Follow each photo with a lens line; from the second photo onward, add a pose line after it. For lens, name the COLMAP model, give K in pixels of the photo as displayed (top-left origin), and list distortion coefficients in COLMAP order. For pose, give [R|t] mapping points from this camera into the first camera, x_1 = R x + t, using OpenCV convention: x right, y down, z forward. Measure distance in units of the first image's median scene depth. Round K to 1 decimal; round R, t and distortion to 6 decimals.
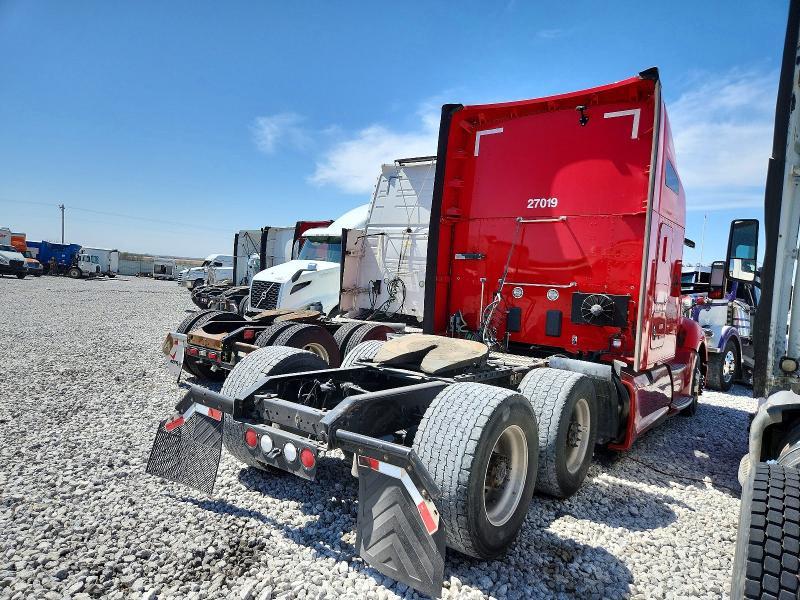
lens RADIAL K [[538.0, 0, 400.0], [0, 538.0, 300.0], [0, 0, 1]] dist [0.016832, -0.002168]
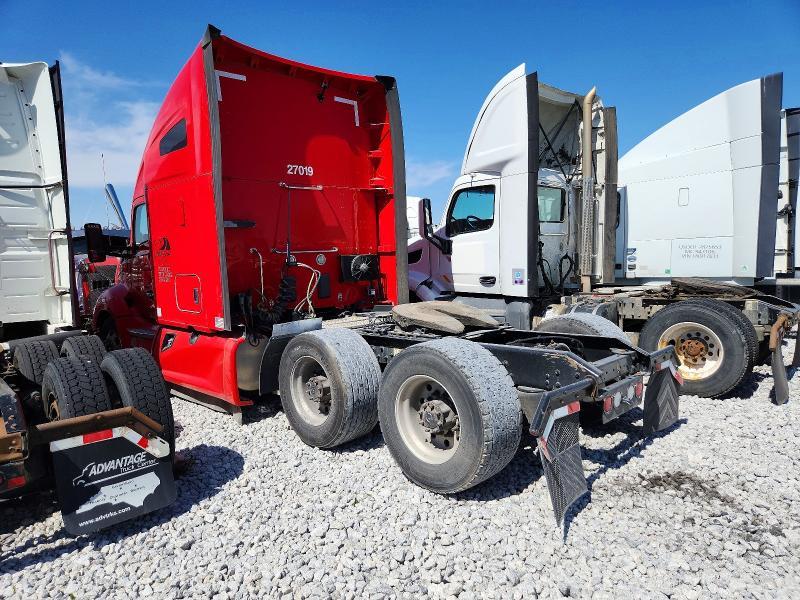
lens RADIAL K [[538.0, 0, 400.0], [0, 538.0, 300.0], [0, 0, 1]] dist [0.016832, -0.002168]
pose [[0.127270, -0.150416, 0.980397, -0.754979], [0.082121, 0.986639, 0.140713, -0.068576], [-0.988463, 0.062602, 0.137921, 0.709913]]
